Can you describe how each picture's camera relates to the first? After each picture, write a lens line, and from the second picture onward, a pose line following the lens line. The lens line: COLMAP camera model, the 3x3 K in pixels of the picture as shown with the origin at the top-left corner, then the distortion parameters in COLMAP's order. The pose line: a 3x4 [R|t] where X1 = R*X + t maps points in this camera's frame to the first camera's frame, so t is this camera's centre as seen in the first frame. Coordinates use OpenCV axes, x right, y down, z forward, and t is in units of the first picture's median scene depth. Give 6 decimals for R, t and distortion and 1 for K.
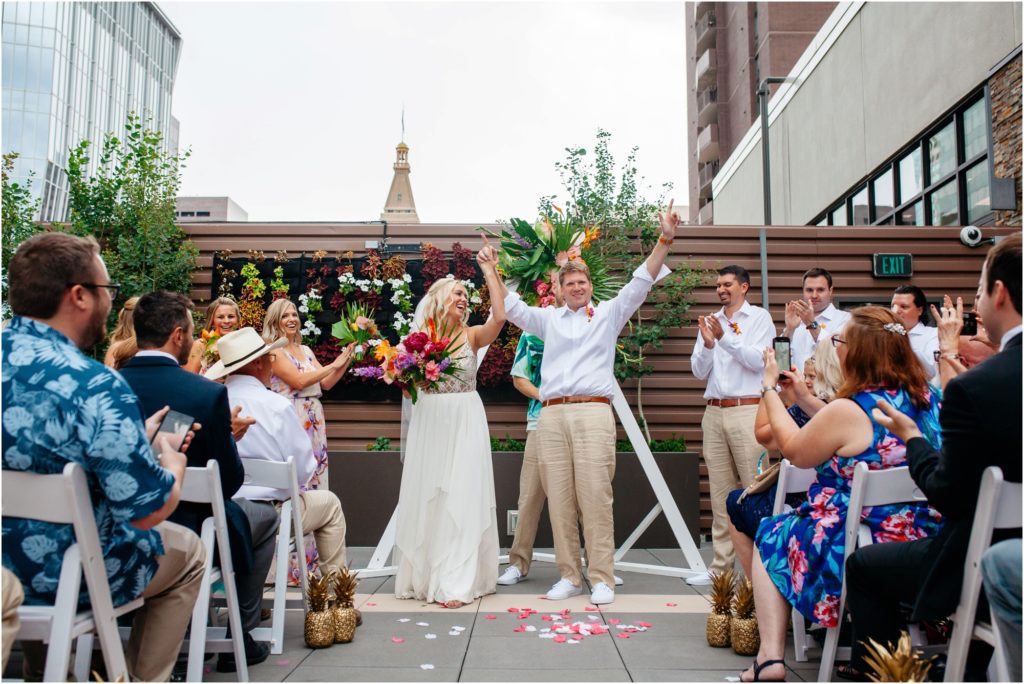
lens RADIAL K [[956.9, 0, 518.4], [0, 956.9, 340.5], [0, 0, 1]] dist [-0.062145, 0.080336]
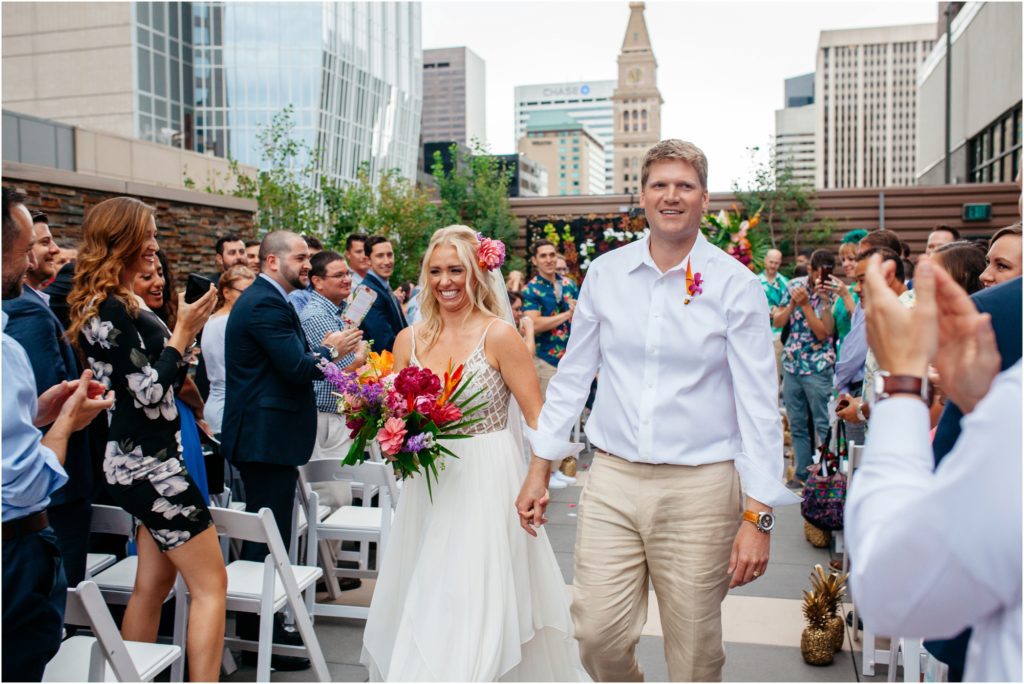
lens RADIAL K [[956.9, 0, 518.4], [0, 956.9, 340.5], [0, 0, 1]] dist [-0.062145, 0.080336]
pose [[0.968291, -0.002137, -0.249815, 0.072358], [0.043465, 0.986154, 0.160037, -0.146220], [0.246014, -0.165820, 0.954977, -0.593401]]
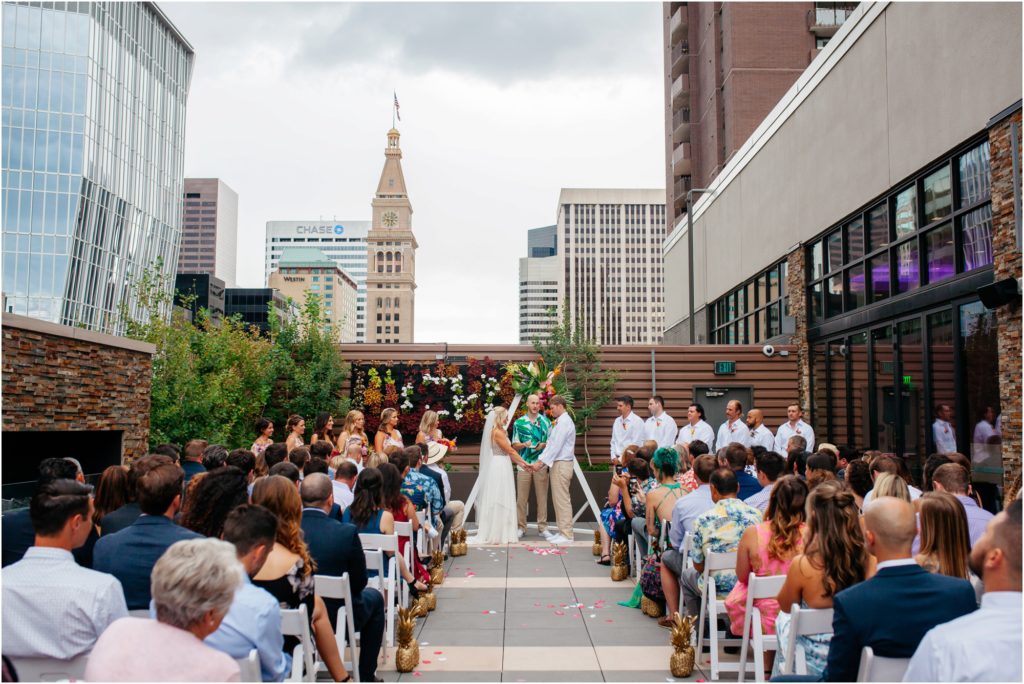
lens RADIAL K [[956.9, 0, 518.4], [0, 956.9, 340.5], [0, 0, 1]] dist [-0.062145, 0.080336]
pose [[0.999934, -0.004173, 0.010665, -0.022562], [0.003930, 0.999734, 0.022716, -0.171817], [-0.010757, -0.022672, 0.999685, -0.818281]]
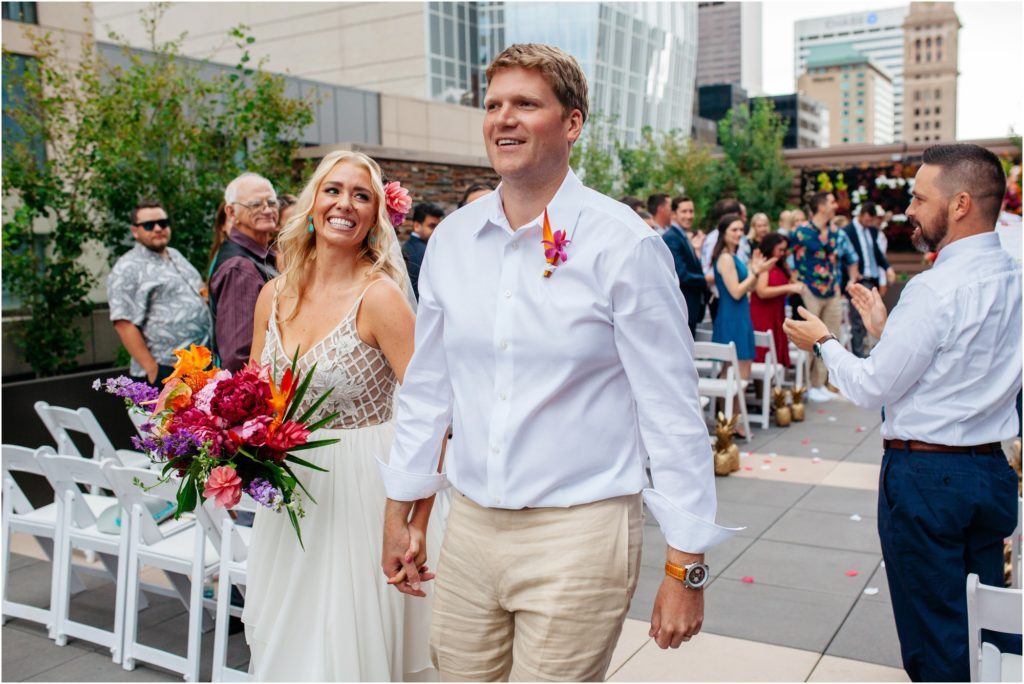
lens RADIAL K [[956.9, 0, 518.4], [0, 956.9, 340.5], [0, 0, 1]] dist [-0.062145, 0.080336]
pose [[0.860057, 0.024853, -0.509592, 0.130473], [0.087770, 0.976714, 0.195768, -0.169556], [0.502591, -0.213099, 0.837849, -0.791245]]
